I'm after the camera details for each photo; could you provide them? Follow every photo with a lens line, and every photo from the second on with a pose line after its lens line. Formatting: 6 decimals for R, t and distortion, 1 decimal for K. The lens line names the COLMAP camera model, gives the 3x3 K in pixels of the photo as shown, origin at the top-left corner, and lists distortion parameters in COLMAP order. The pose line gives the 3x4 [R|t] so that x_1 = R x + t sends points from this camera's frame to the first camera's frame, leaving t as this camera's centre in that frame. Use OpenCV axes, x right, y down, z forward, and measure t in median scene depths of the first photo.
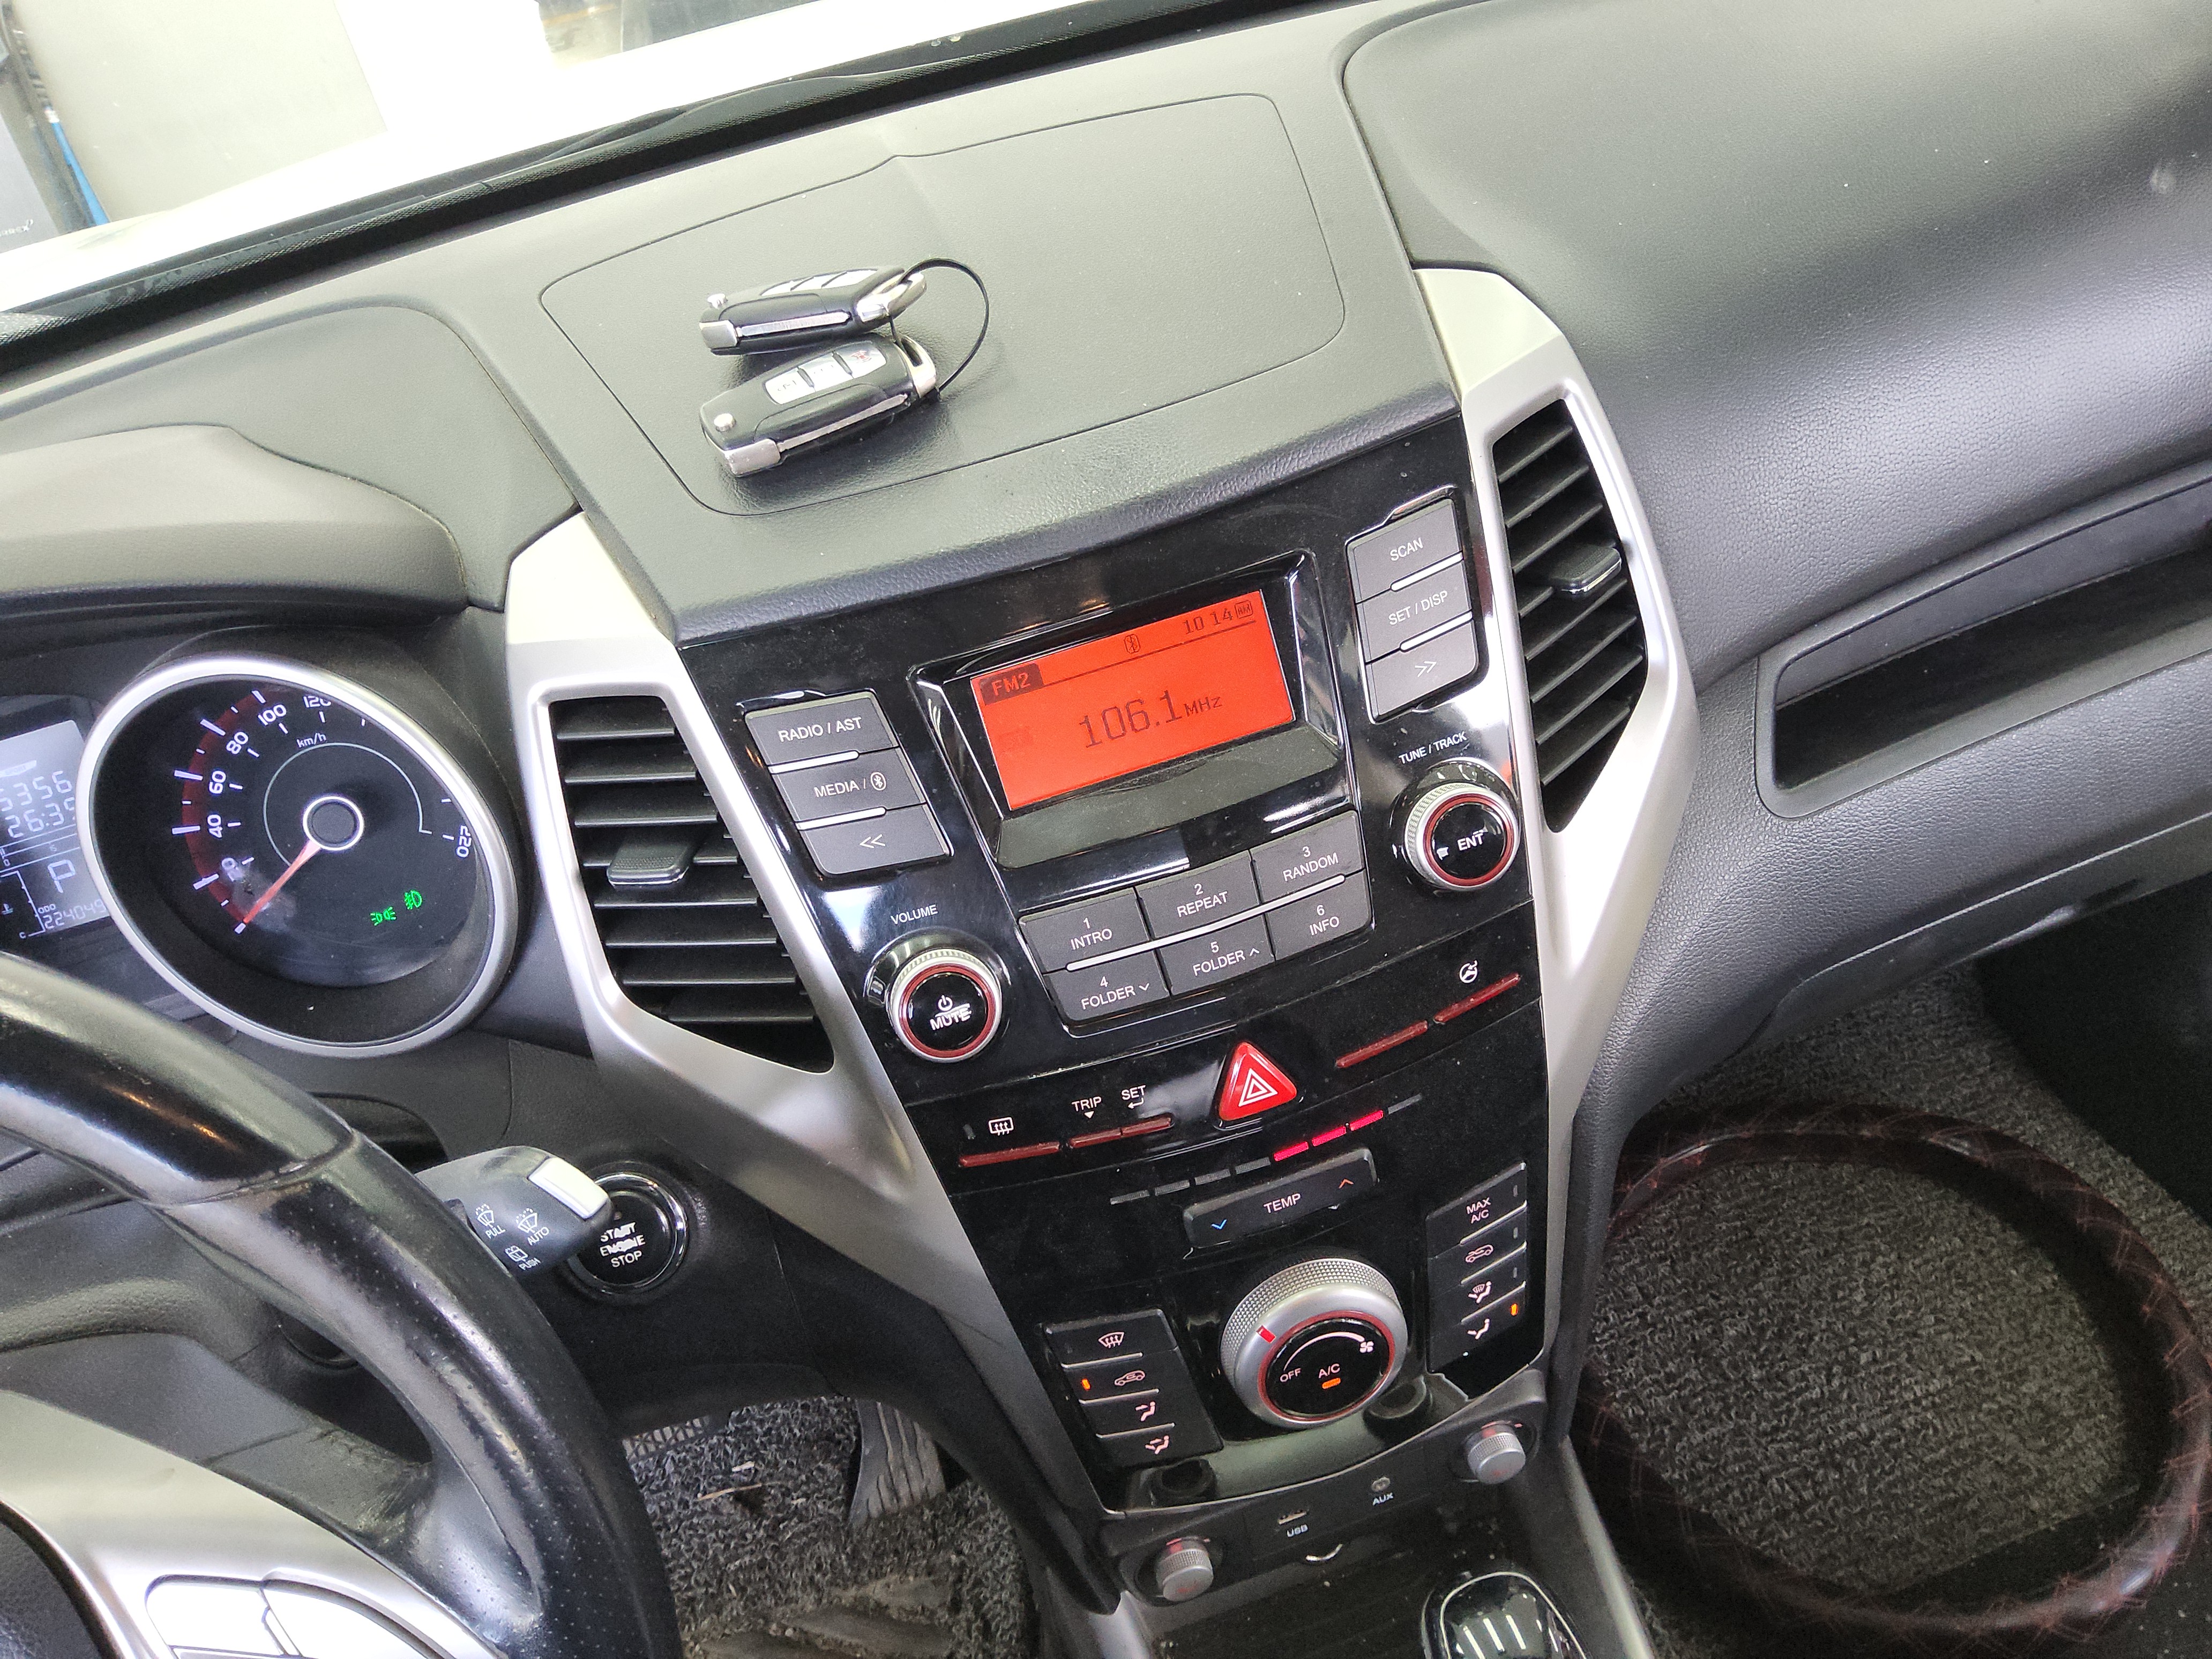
lens RADIAL K [[1678.3, 0, 1106.0], [0, 1678.3, 829.5], [0, 0, 1]] dist [0.053719, -0.103710]
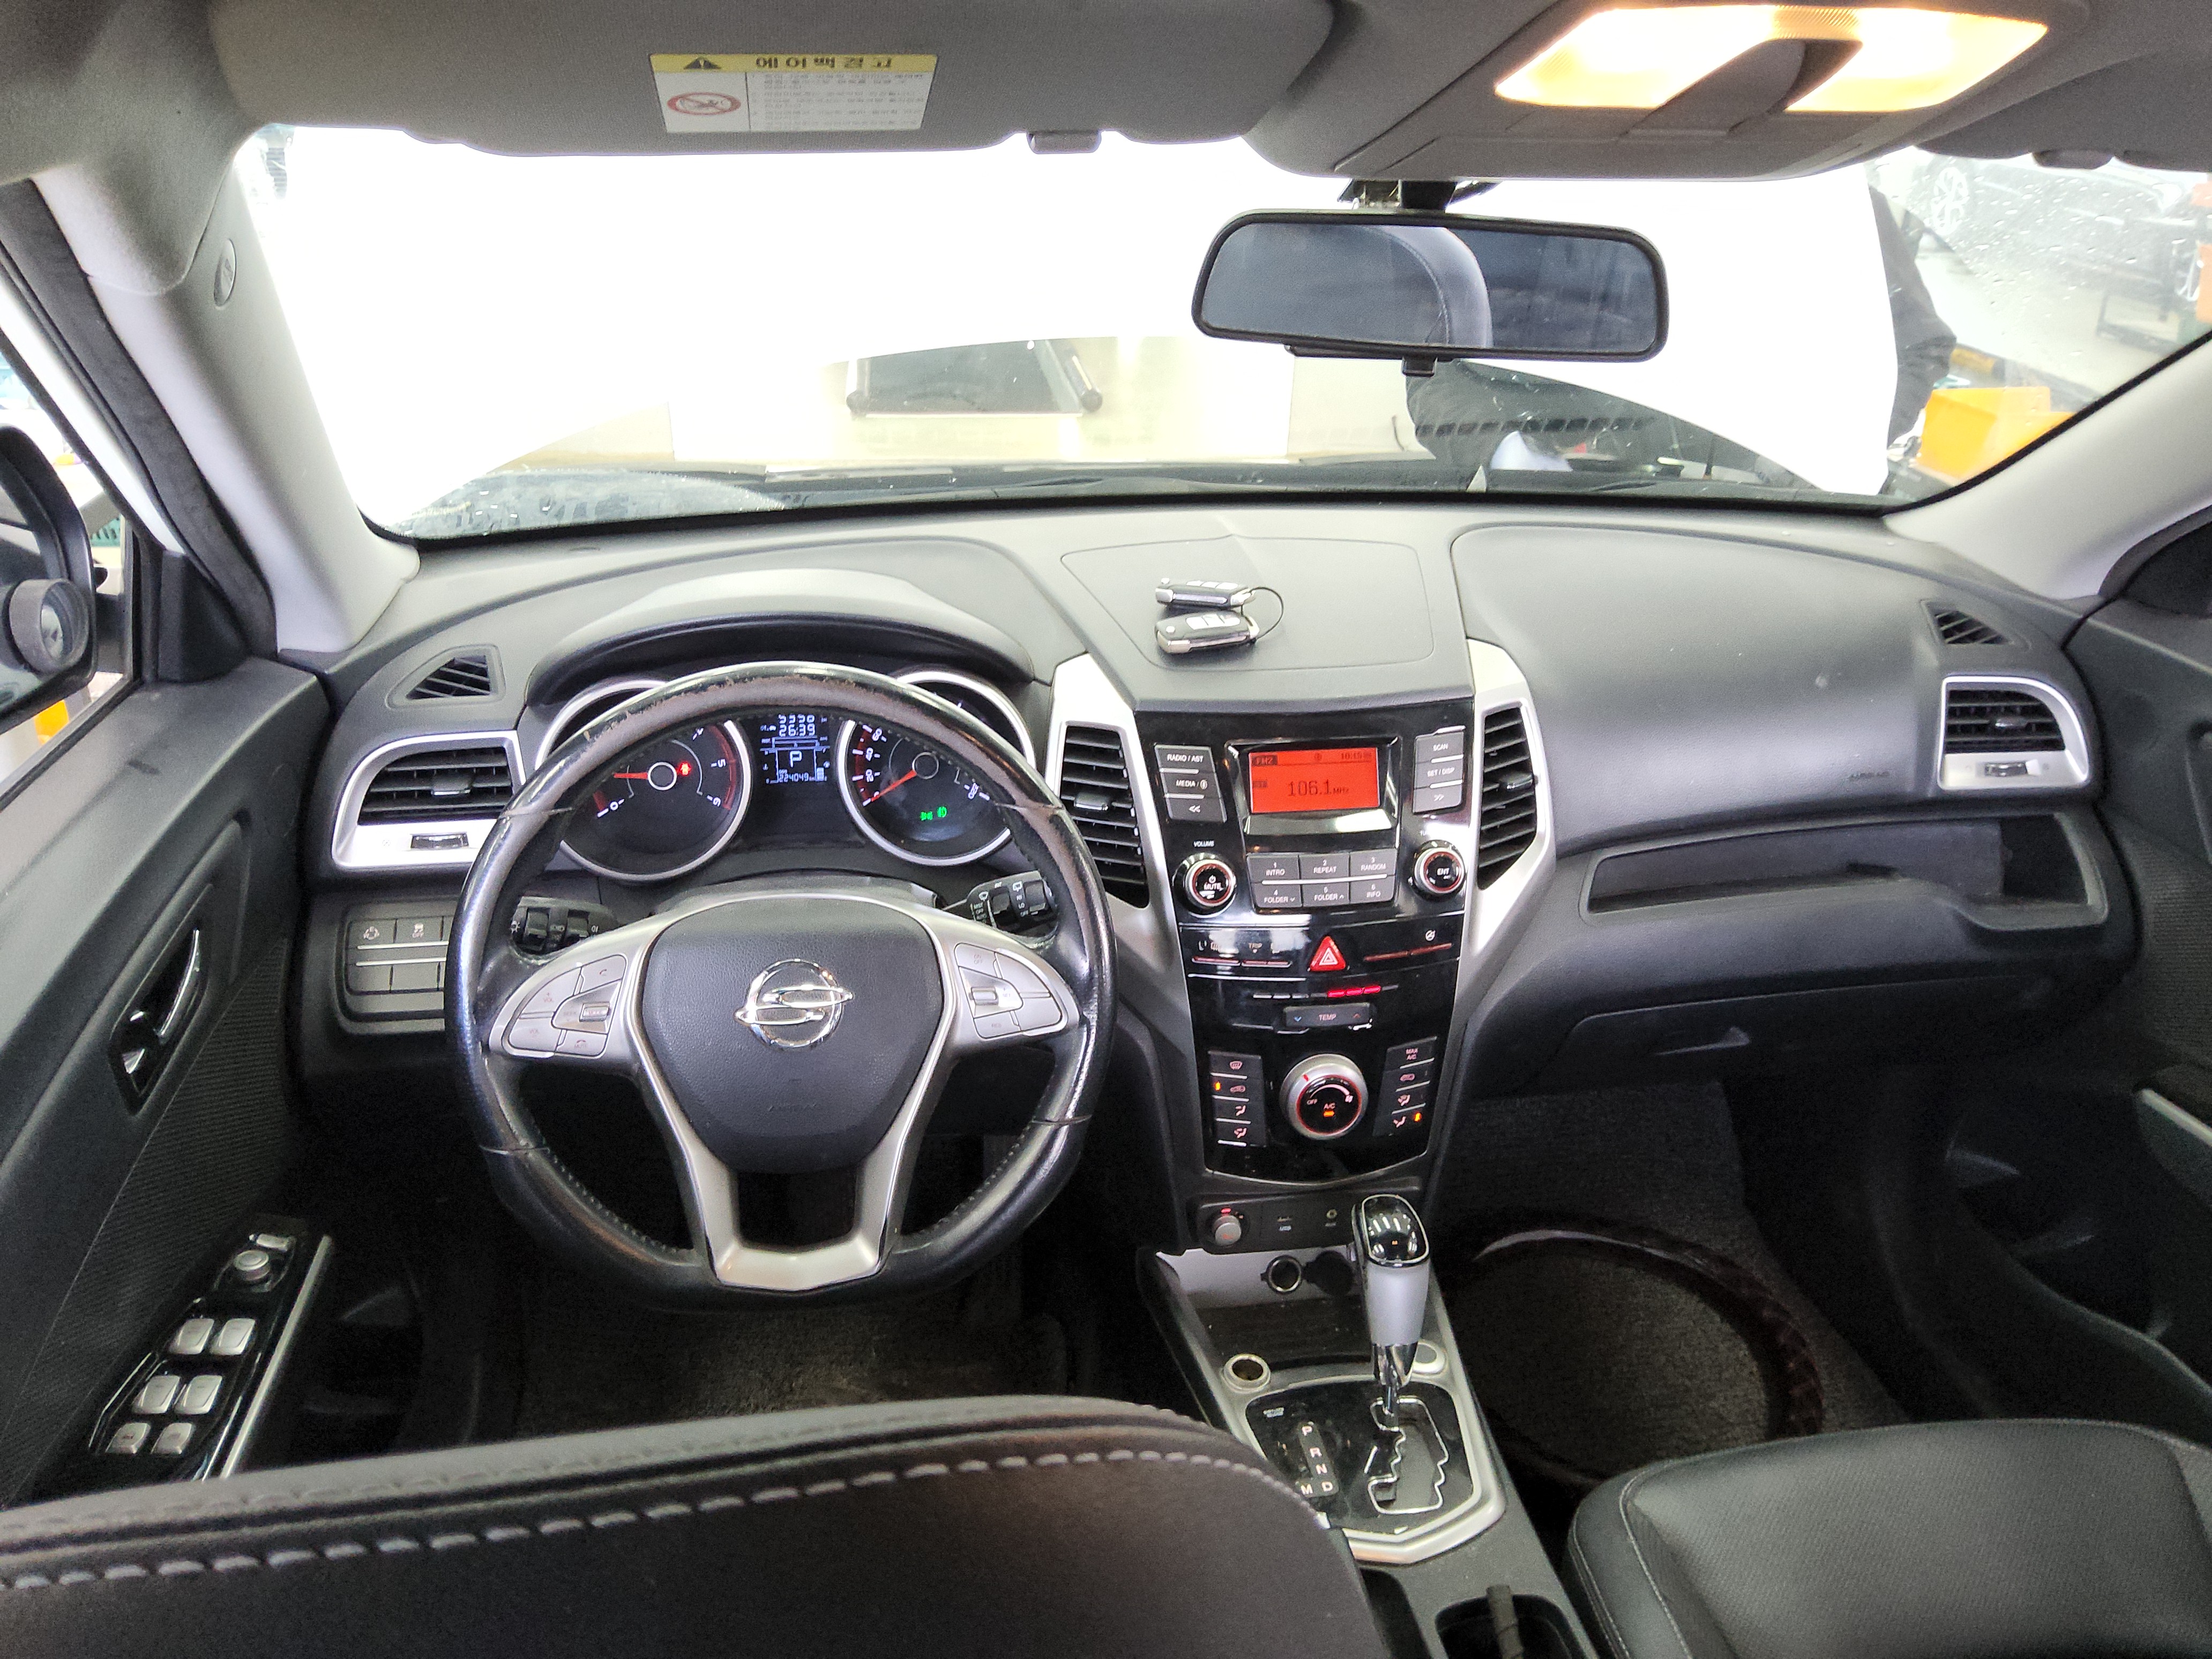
lens RADIAL K [[1585.5, 0, 1106.0], [0, 1585.5, 829.5], [0, 0, 1]] dist [0.003447, 0.000461]
pose [[0.972203, 0.232584, -0.026952, -0.179759], [-0.233595, 0.955631, -0.179450, 0.428750], [-0.015981, 0.180758, 0.983398, -1.093109]]
